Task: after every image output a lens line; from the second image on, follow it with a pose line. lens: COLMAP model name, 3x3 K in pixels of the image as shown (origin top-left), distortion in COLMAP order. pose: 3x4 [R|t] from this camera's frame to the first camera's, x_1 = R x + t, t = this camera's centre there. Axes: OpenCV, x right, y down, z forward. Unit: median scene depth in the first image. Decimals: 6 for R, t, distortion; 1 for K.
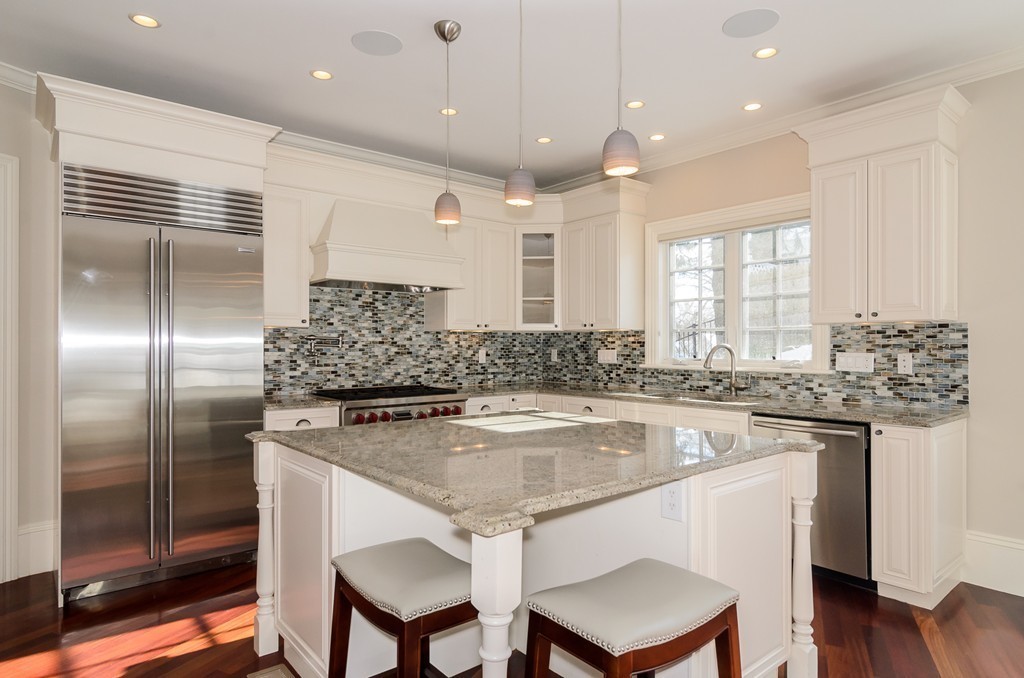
lens RADIAL K [[583.1, 0, 512.7], [0, 583.1, 343.4], [0, 0, 1]] dist [0.000477, 0.000110]
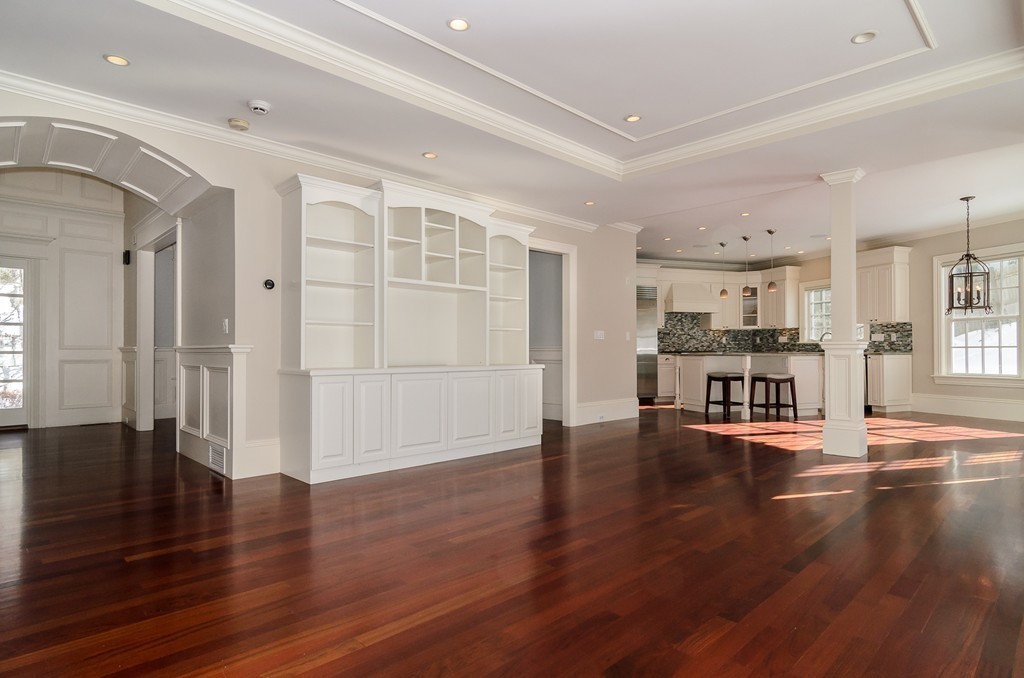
lens RADIAL K [[540.6, 0, 511.5], [0, 540.6, 345.2], [0, 0, 1]] dist [0.002568, 0.000331]
pose [[0.934277, -0.006487, -0.356489, -0.088536], [0.004518, 0.999970, -0.006356, 0.060850], [0.356519, 0.004327, 0.934278, -1.562312]]
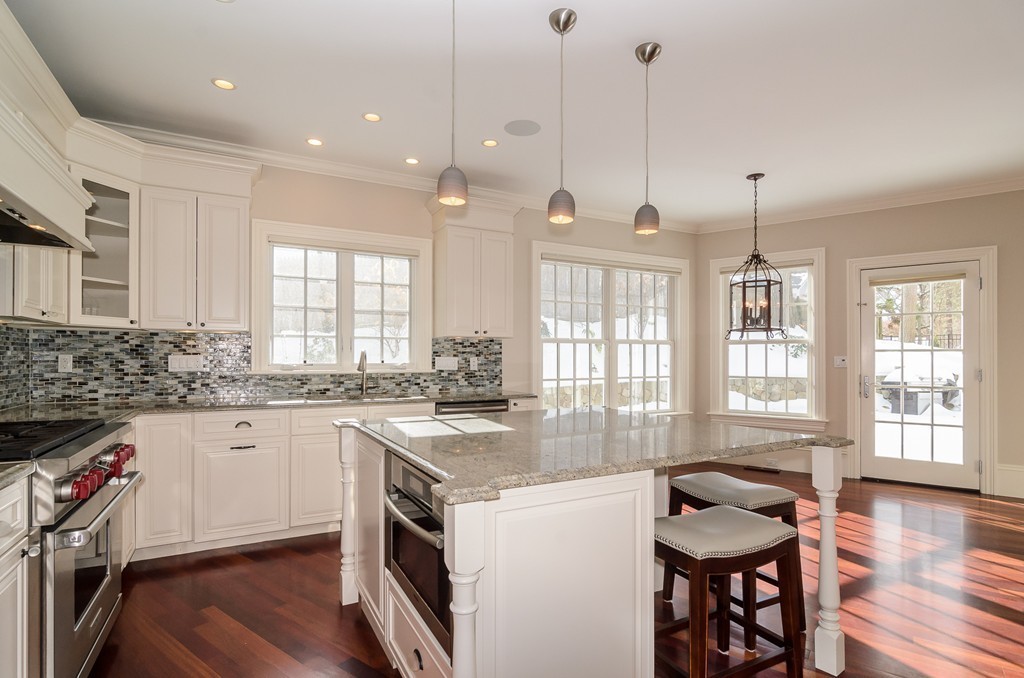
lens RADIAL K [[508.5, 0, 509.0], [0, 508.5, 354.6], [0, 0, 1]] dist [0.005319, 0.000158]
pose [[0.212603, 0.001392, 0.977138, -0.496229], [-0.010131, 0.999948, 0.000779, 0.005902], [-0.977086, -0.010065, 0.212606, 0.454555]]
